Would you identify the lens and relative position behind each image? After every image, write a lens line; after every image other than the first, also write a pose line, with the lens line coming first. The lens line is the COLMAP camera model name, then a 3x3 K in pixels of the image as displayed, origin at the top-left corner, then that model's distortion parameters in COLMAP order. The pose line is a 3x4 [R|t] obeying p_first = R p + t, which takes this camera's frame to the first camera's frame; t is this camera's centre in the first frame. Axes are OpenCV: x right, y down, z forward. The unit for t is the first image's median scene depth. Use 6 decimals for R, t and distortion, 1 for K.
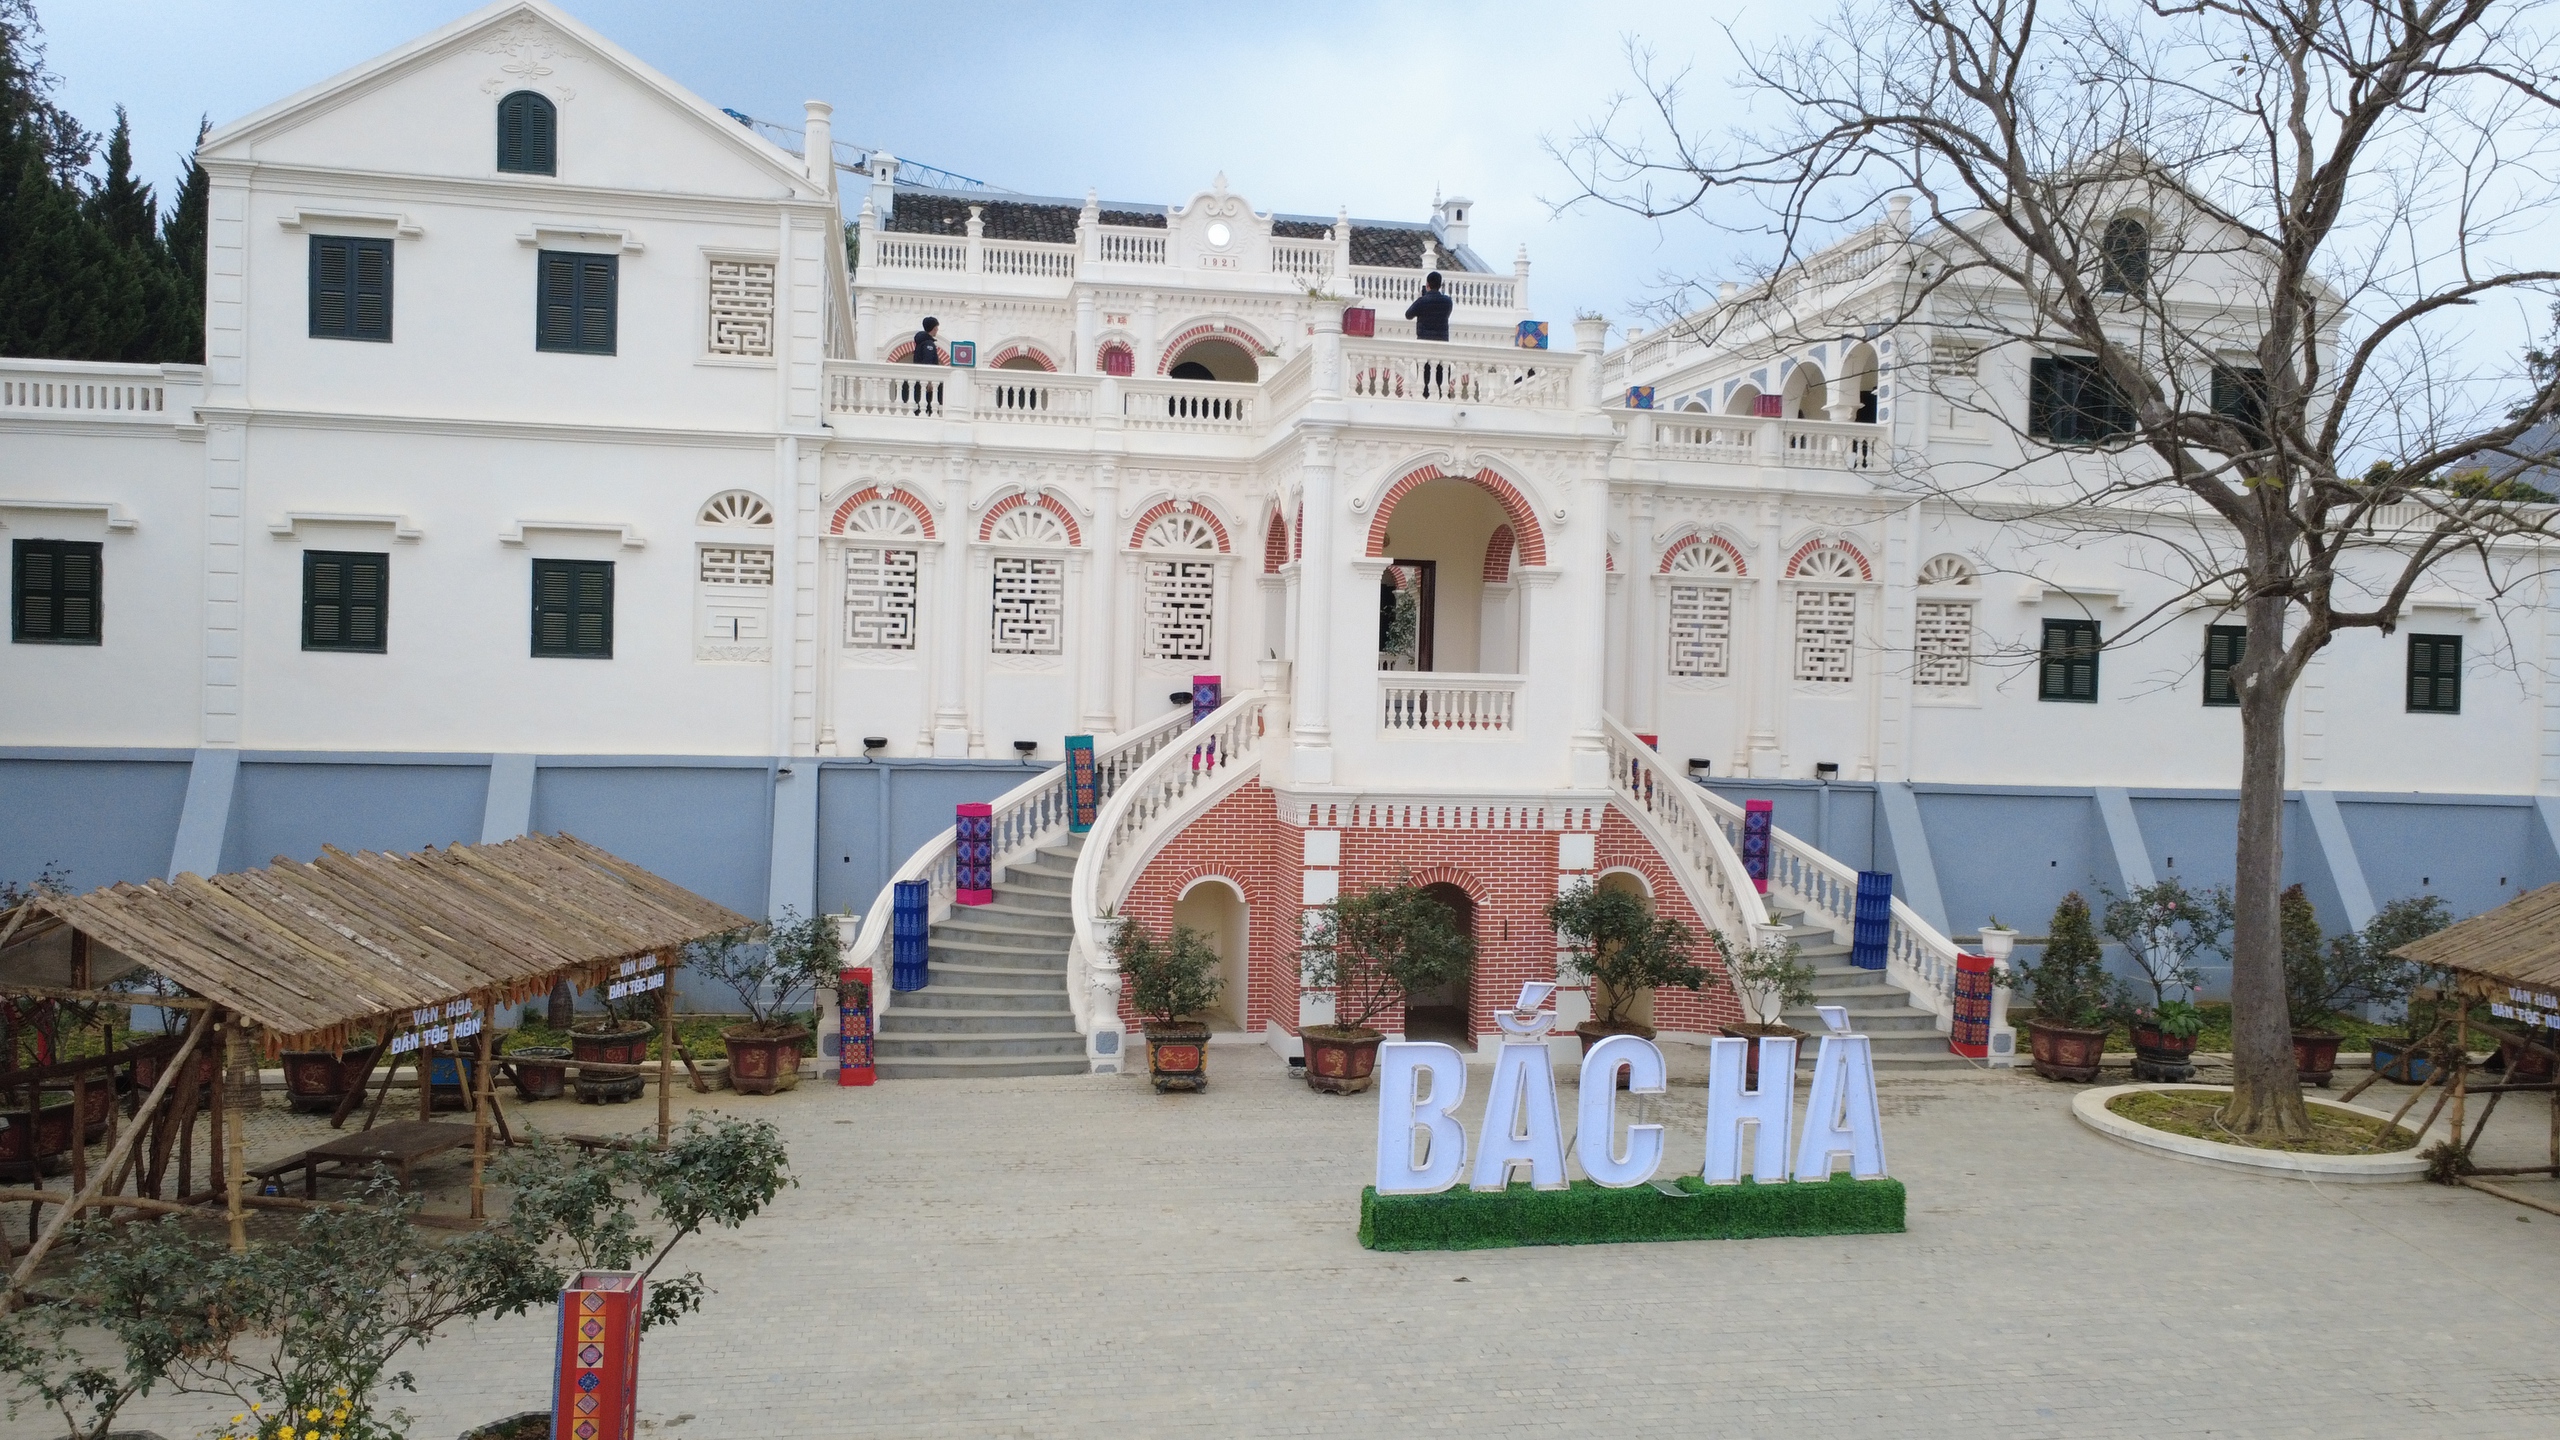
lens RADIAL K [[1913.9, 0, 1280.0], [0, 1913.9, 720.0], [0, 0, 1]] dist [0.005534, 0.005988]
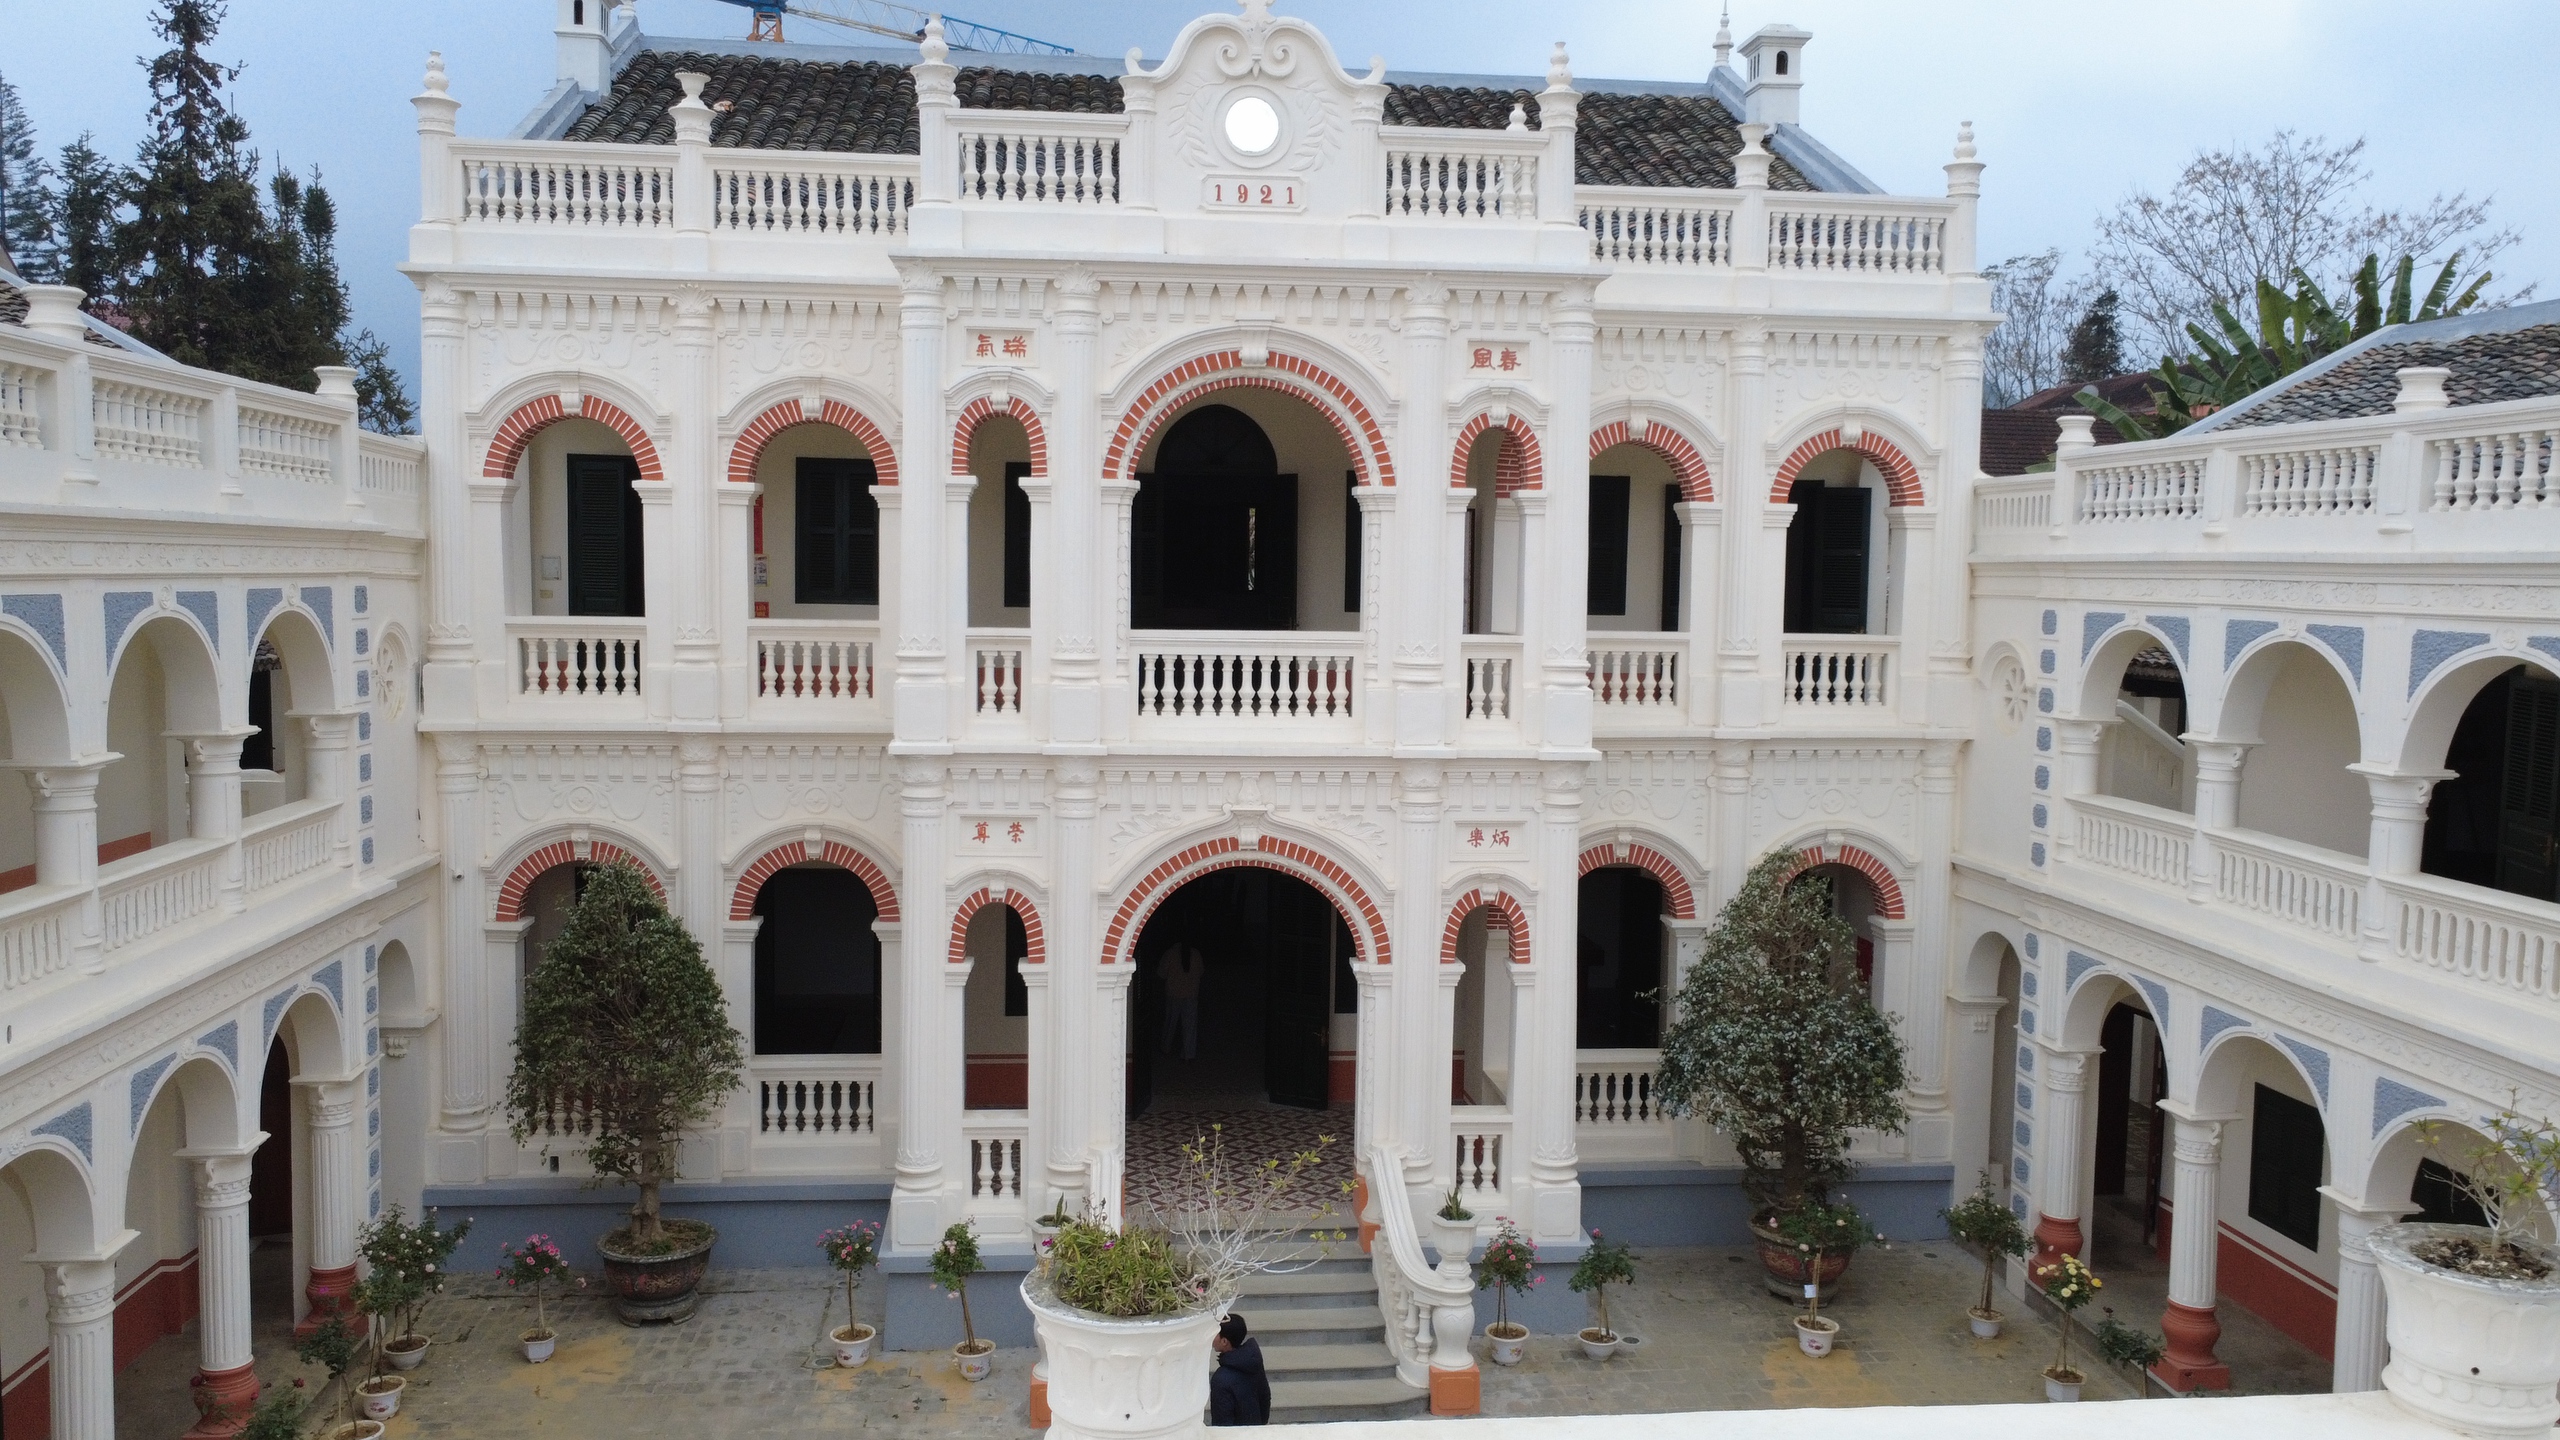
lens RADIAL K [[1913.9, 0, 1280.0], [0, 1913.9, 720.0], [0, 0, 1]] dist [0.005534, 0.005988]
pose [[0.995734, 0.001449, -0.092261, 0.011202], [0.004497, 0.997926, 0.064211, -0.153975], [0.092163, -0.064351, 0.993662, 0.590474]]
